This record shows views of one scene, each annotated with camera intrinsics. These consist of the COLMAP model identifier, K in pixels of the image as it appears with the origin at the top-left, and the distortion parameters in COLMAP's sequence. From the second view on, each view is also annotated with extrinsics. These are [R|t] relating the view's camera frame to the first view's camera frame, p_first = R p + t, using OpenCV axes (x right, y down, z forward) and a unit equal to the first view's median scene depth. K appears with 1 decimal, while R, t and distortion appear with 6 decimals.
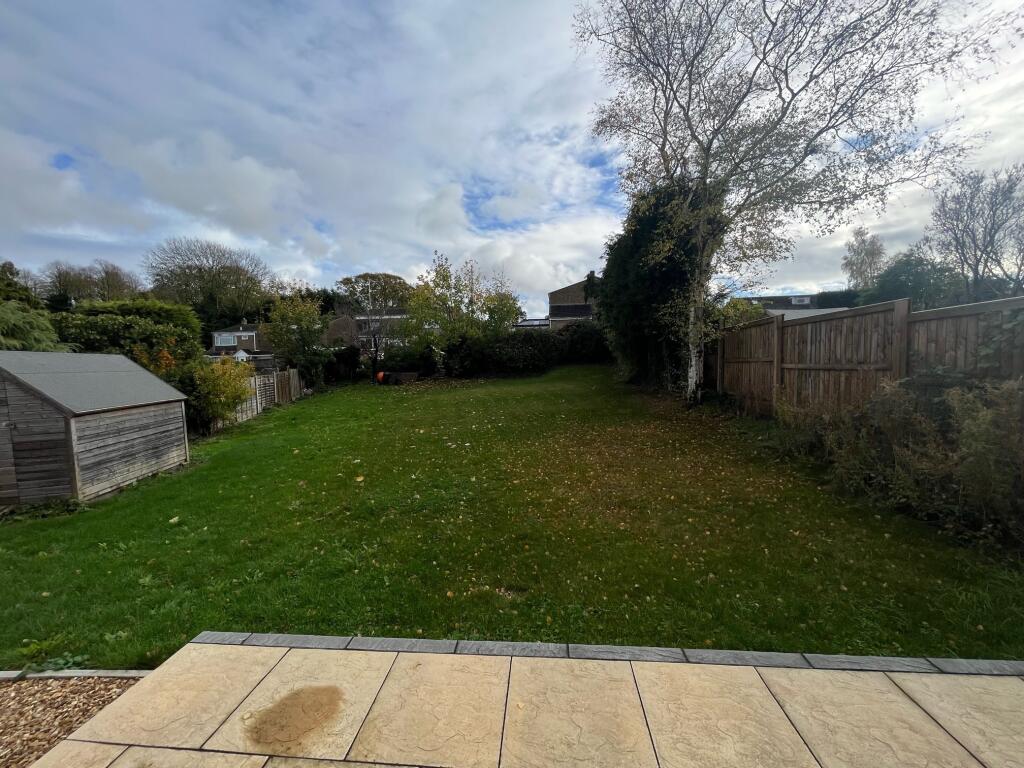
lens RADIAL K [[409.2, 0, 513.3], [0, 409.2, 392.1], [0, 0, 1]] dist [-0.003518, 0.000655]
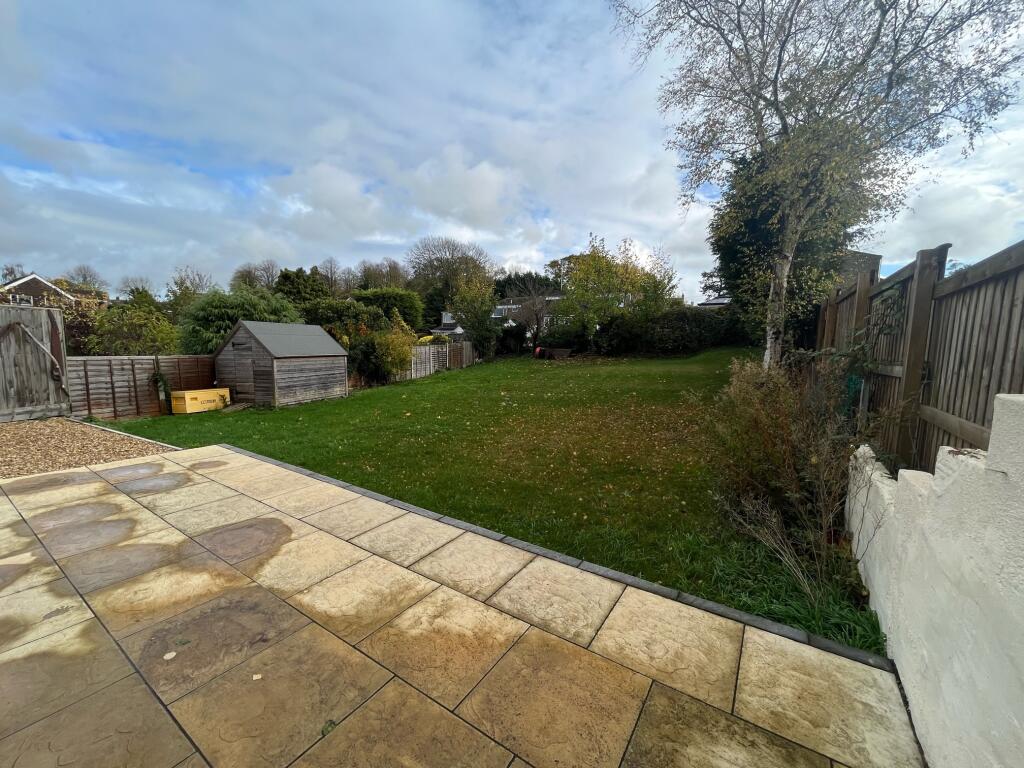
lens RADIAL K [[409.2, 0, 512.2], [0, 409.2, 385.7], [0, 0, 1]] dist [-0.003518, 0.000655]
pose [[0.877925, 0.083206, -0.471513, 0.165278], [-0.067126, 0.996448, 0.050854, 0.004142], [0.474069, -0.012995, 0.880392, -0.023148]]
